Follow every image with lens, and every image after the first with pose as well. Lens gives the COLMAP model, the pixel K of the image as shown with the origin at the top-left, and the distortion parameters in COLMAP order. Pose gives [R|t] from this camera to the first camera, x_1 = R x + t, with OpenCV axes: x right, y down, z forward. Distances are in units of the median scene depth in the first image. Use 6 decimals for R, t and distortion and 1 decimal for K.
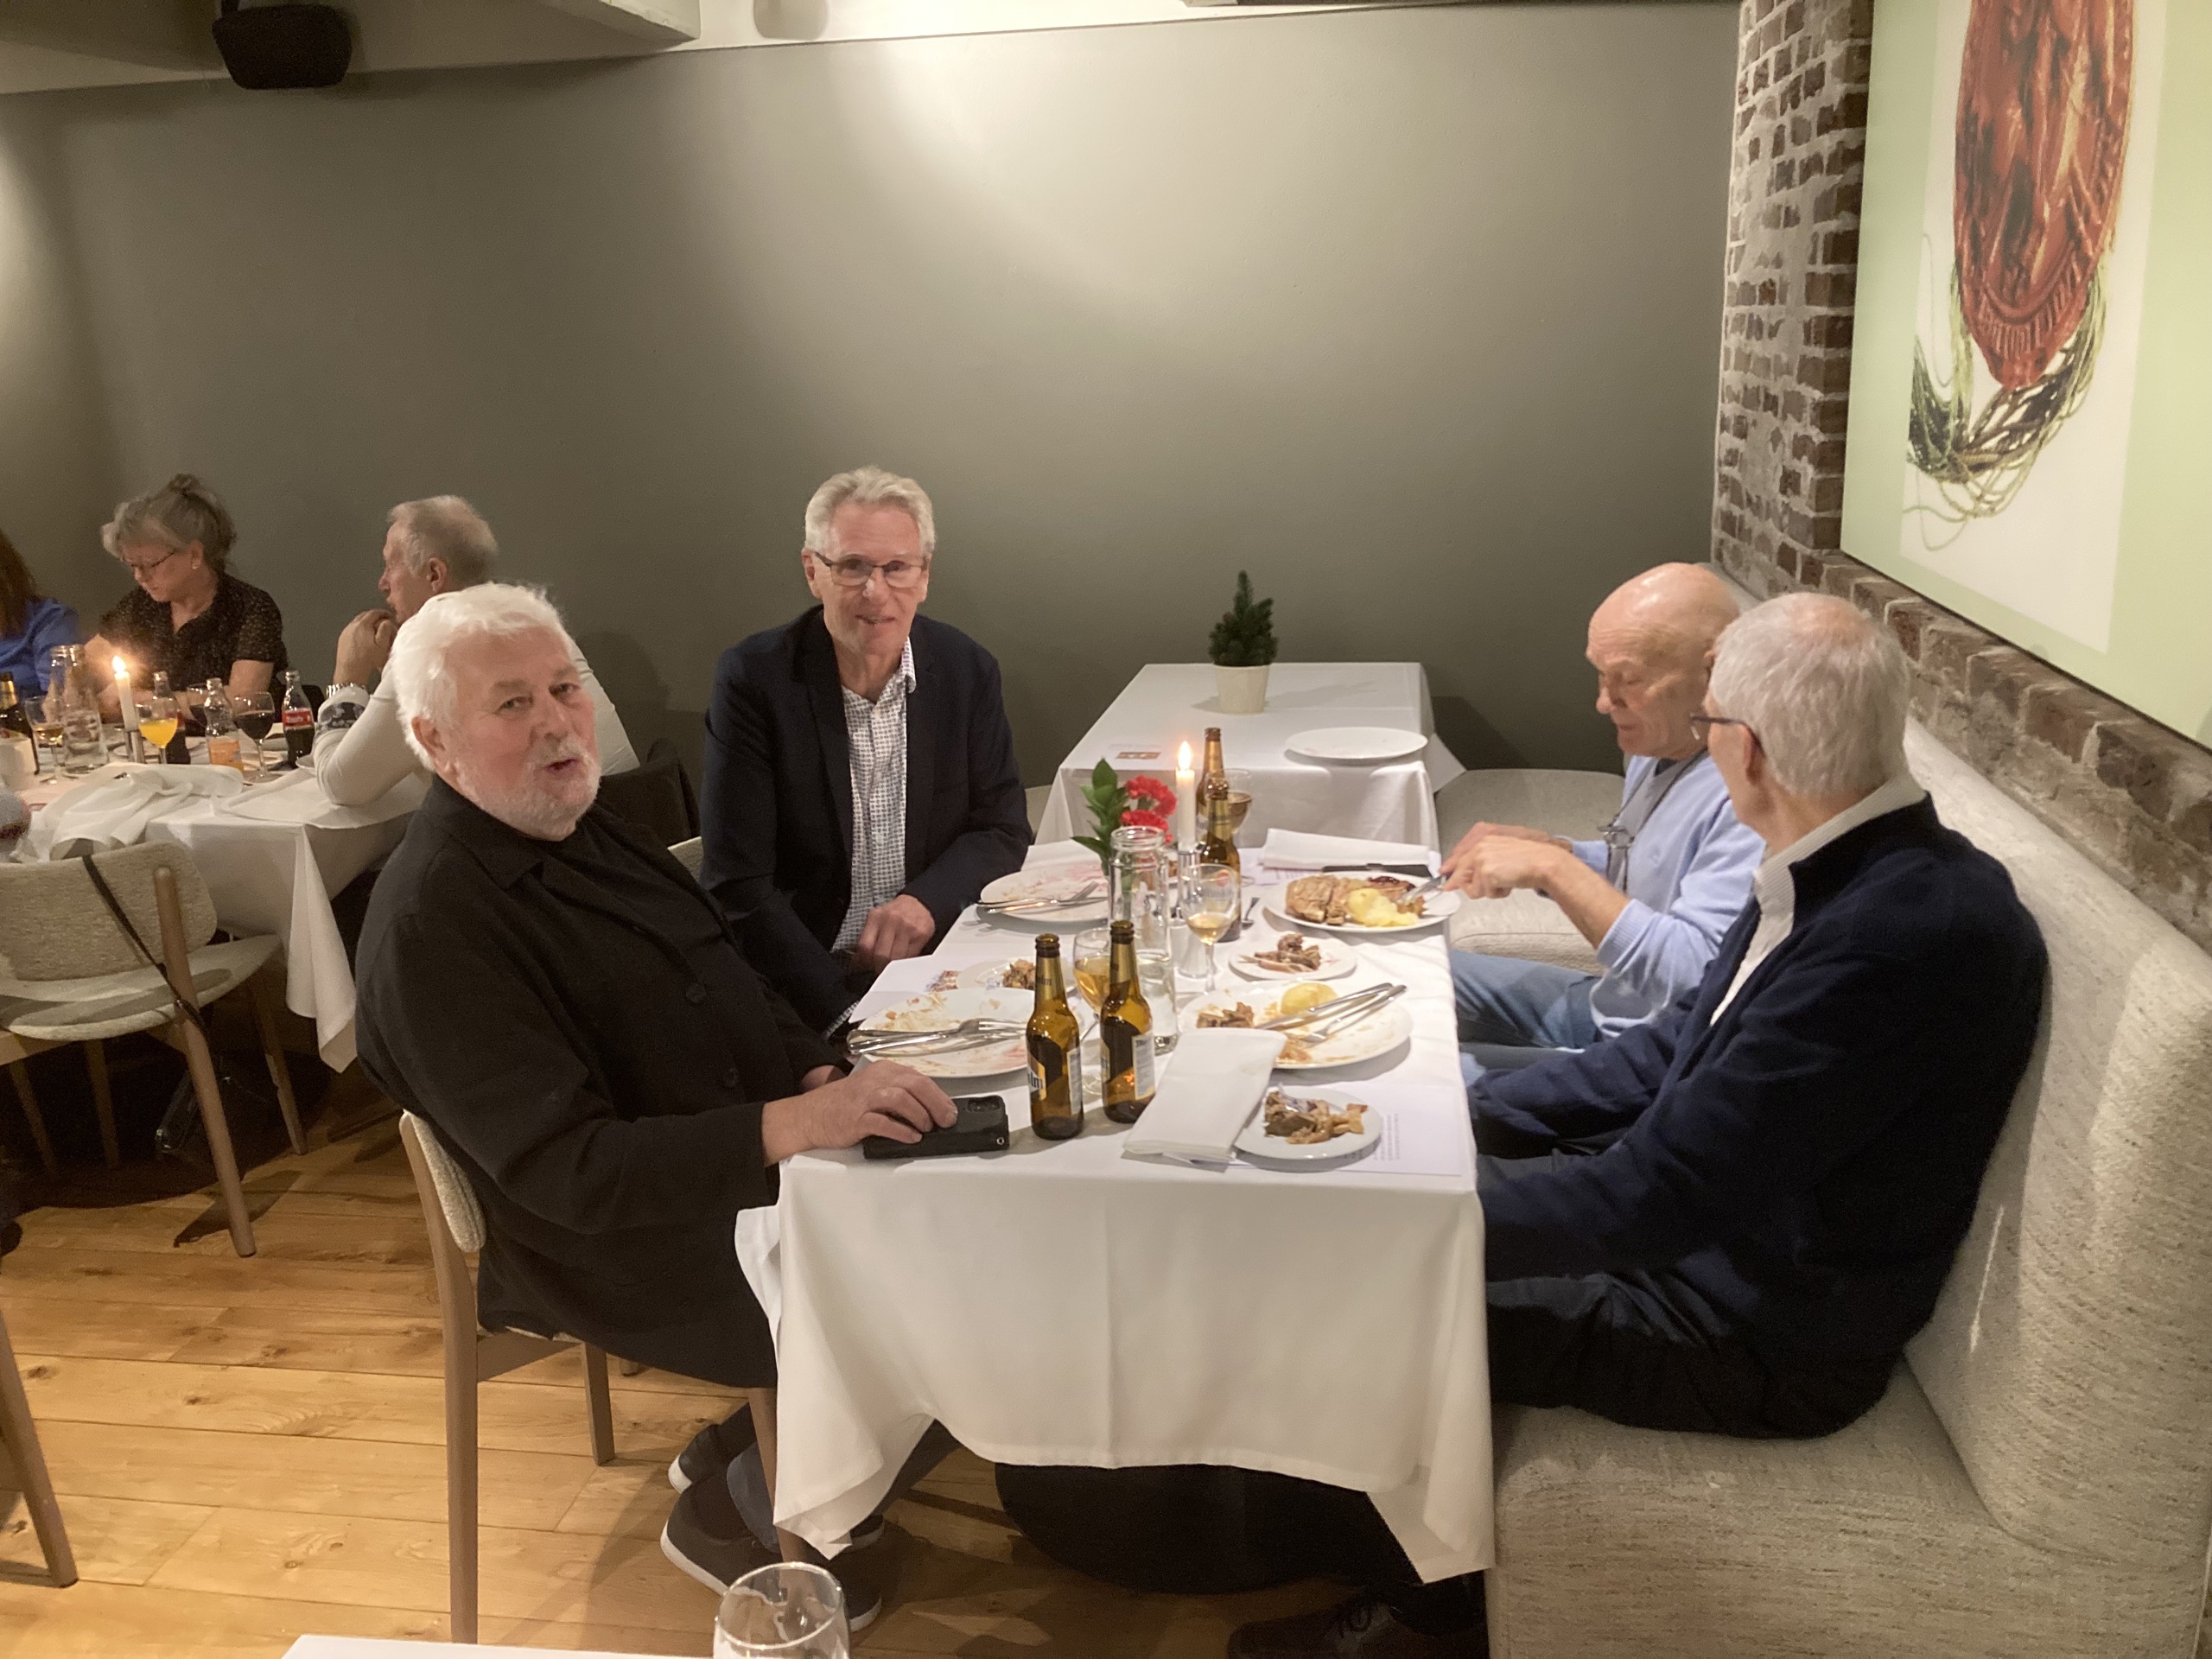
lens RADIAL K [[1815.7, 0, 1113.6], [0, 1815.7, 825.4], [0, 0, 1]] dist [0.023157, -0.012492]
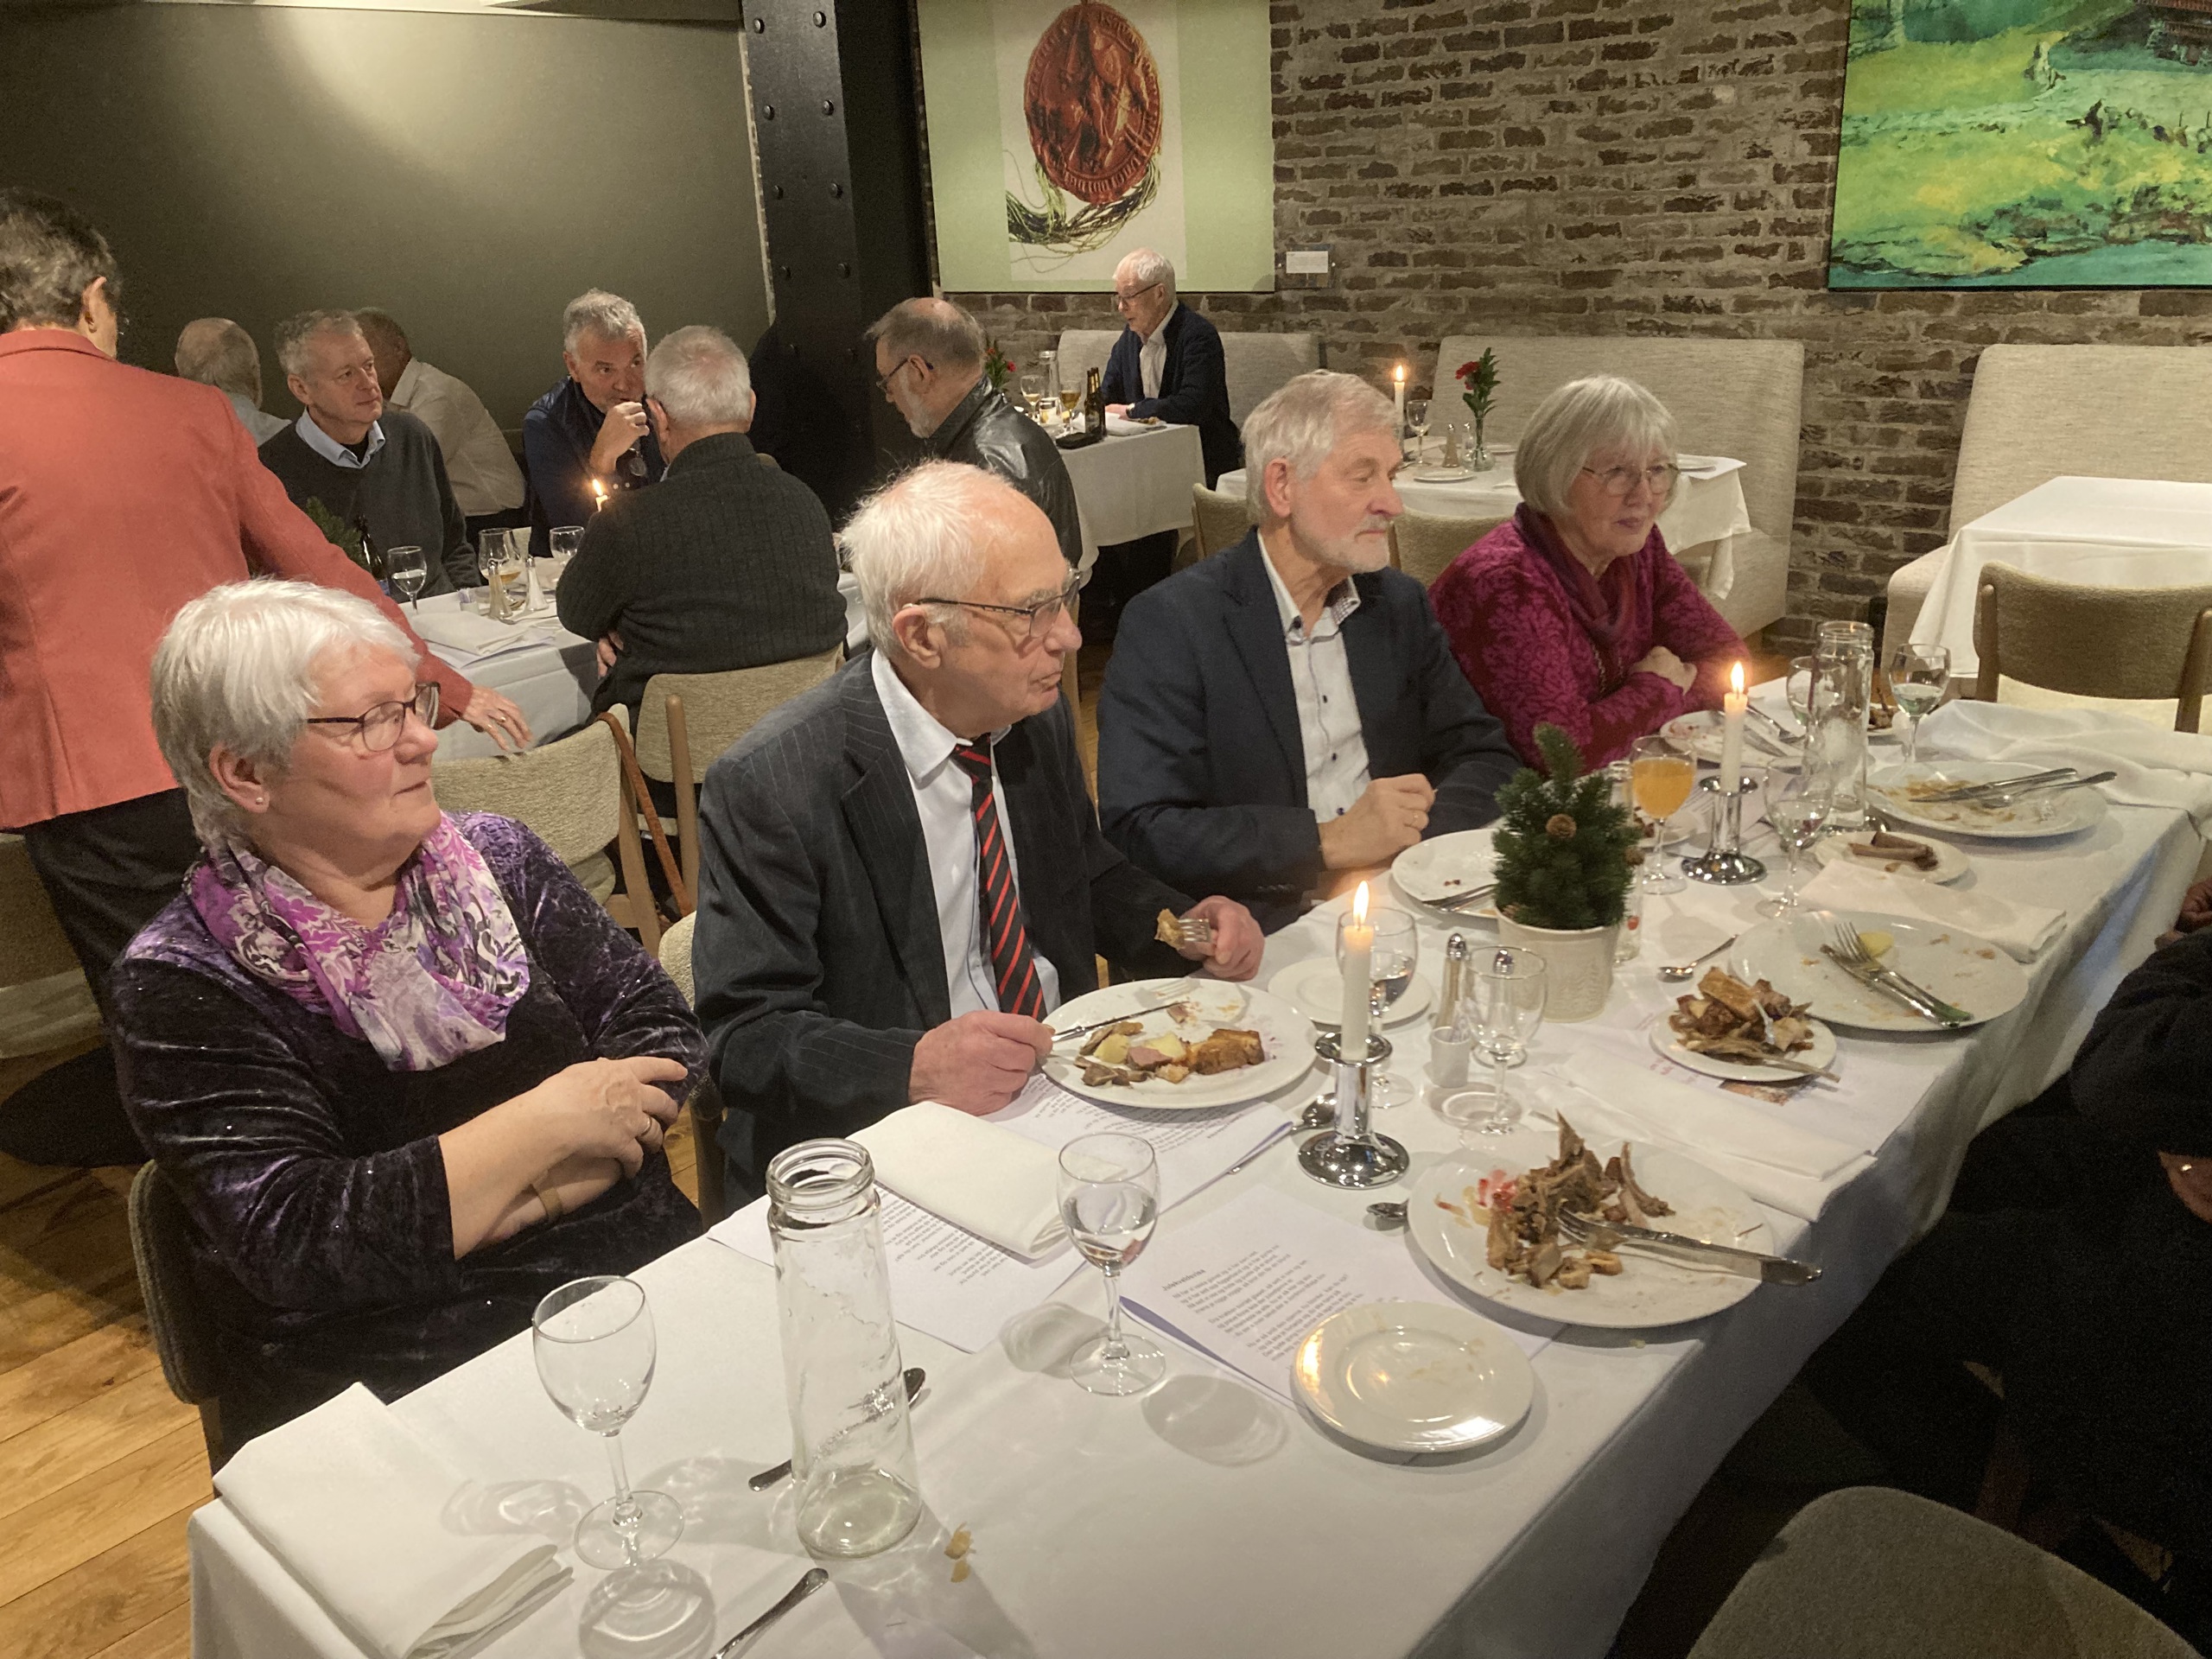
lens RADIAL K [[1815.7, 0, 1102.7], [0, 1815.7, 797.4], [0, 0, 1]] dist [0.023157, -0.012492]
pose [[0.523269, -0.266997, 0.809260, -2.238742], [0.255853, 0.955060, 0.149666, 0.245213], [-0.812852, 0.128736, 0.568066, -0.558397]]
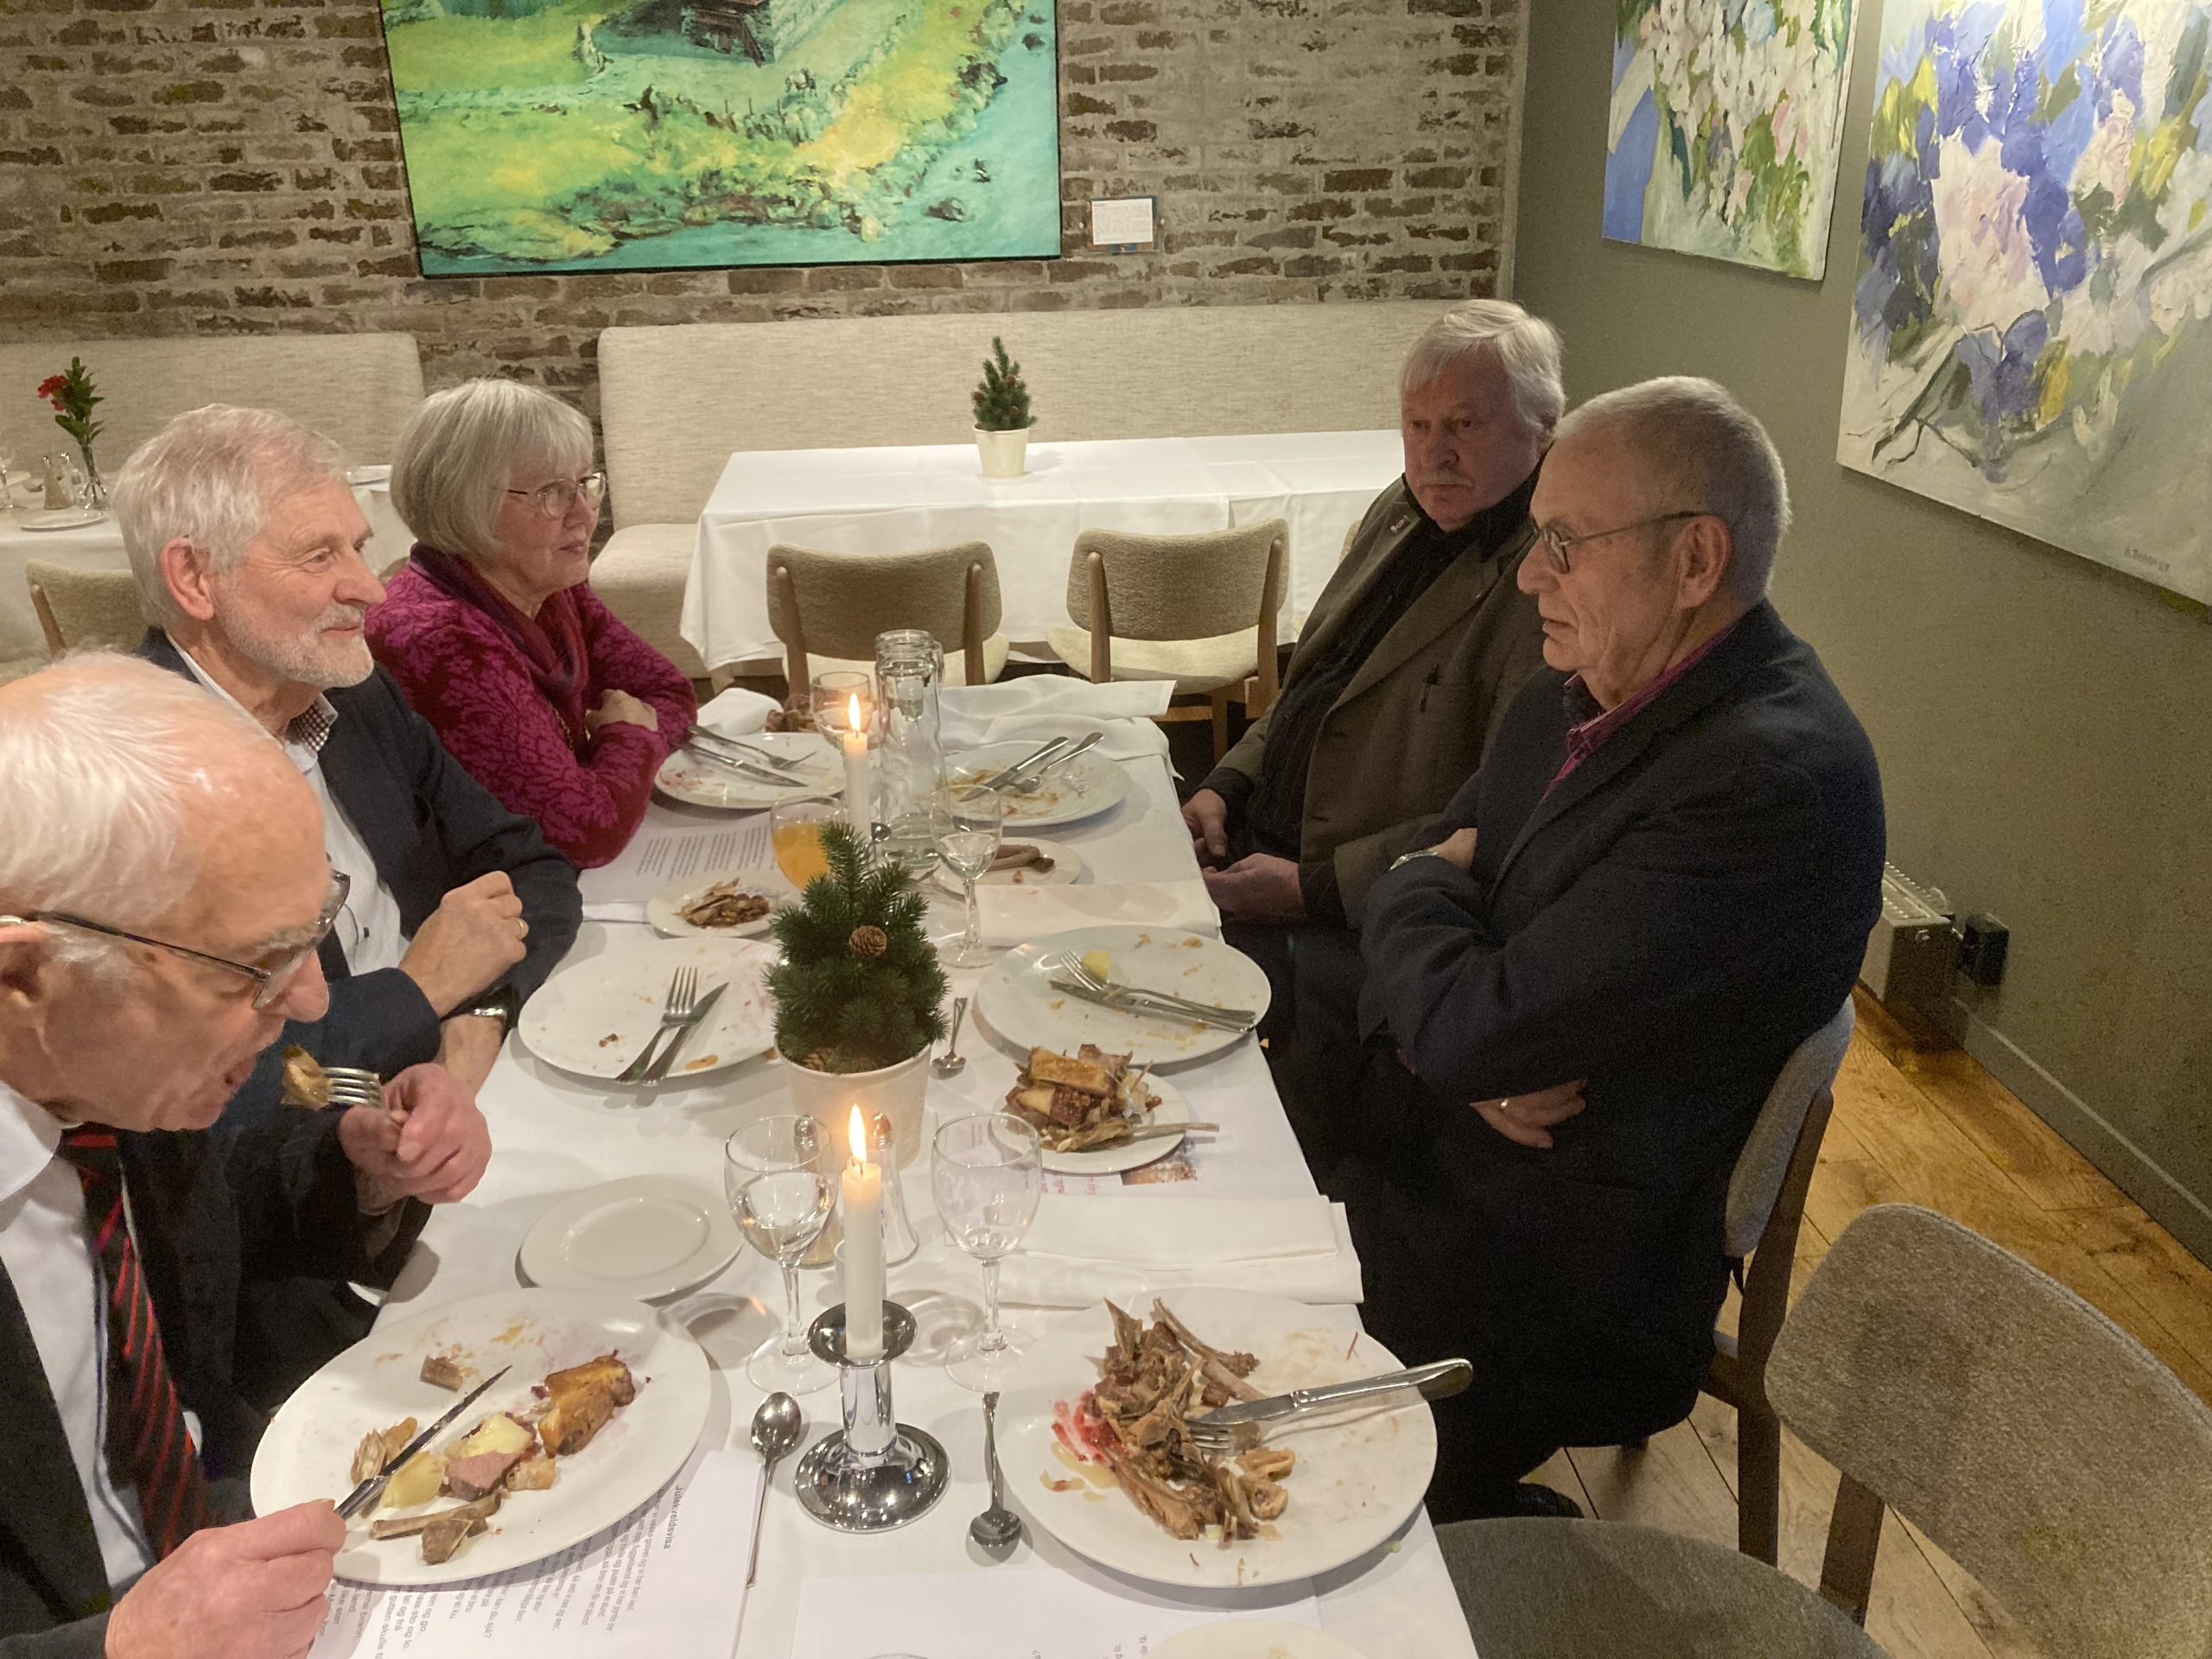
lens RADIAL K [[1815.7, 0, 1090.1], [0, 1815.7, 810.9], [0, 0, 1]] dist [0.023157, -0.012492]
pose [[-0.251432, -0.312721, 0.915963, -2.085383], [0.286993, 0.879715, 0.379125, 0.174514], [-0.924347, 0.358199, -0.131439, -0.287997]]
